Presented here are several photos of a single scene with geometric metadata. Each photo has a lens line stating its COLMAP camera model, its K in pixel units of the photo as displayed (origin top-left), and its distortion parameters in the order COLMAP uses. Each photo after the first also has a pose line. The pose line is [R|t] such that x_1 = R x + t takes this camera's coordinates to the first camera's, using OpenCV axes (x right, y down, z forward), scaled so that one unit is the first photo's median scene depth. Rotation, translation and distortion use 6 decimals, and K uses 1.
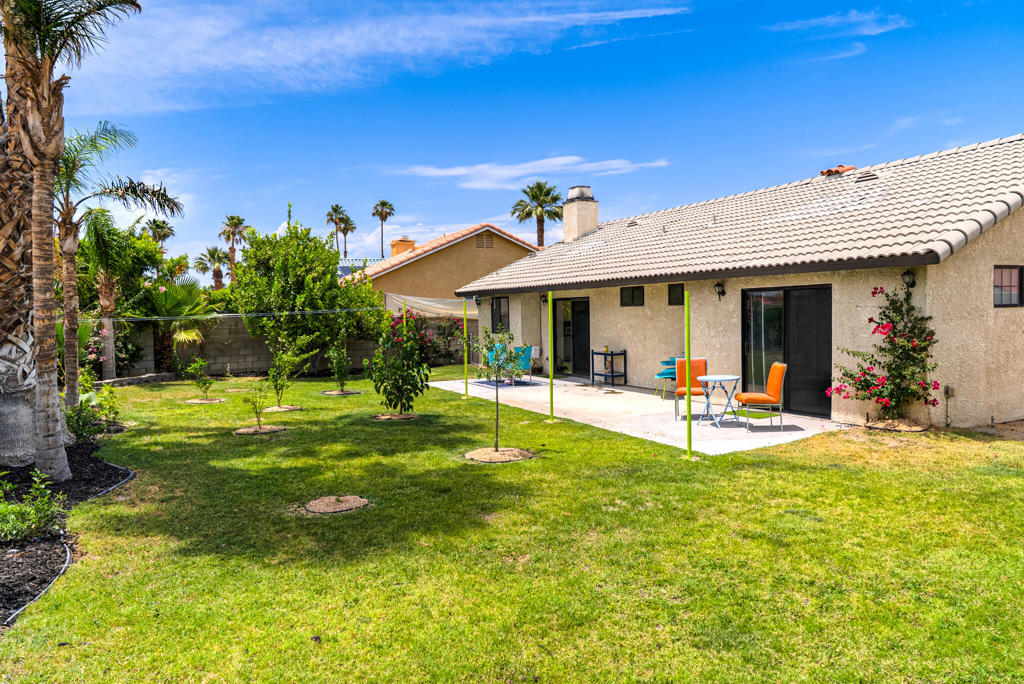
lens RADIAL K [[707.5, 0, 511.7], [0, 707.5, 341.2], [0, 0, 1]] dist [0.003045, 0.000517]
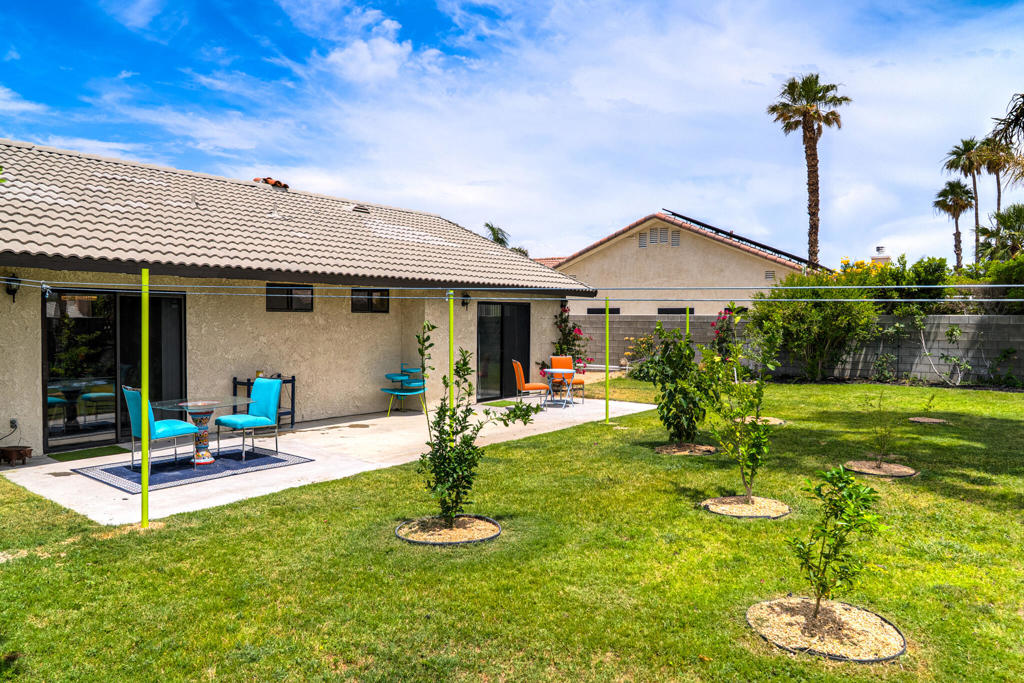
lens RADIAL K [[697.2, 0, 511.3], [0, 697.2, 335.4], [0, 0, 1]] dist [-0.005270, -0.002107]
pose [[-0.475884, -0.005712, 0.879489, -0.581419], [0.042617, 0.998655, 0.029546, -0.040054], [-0.878475, 0.051542, -0.475001, 1.220219]]
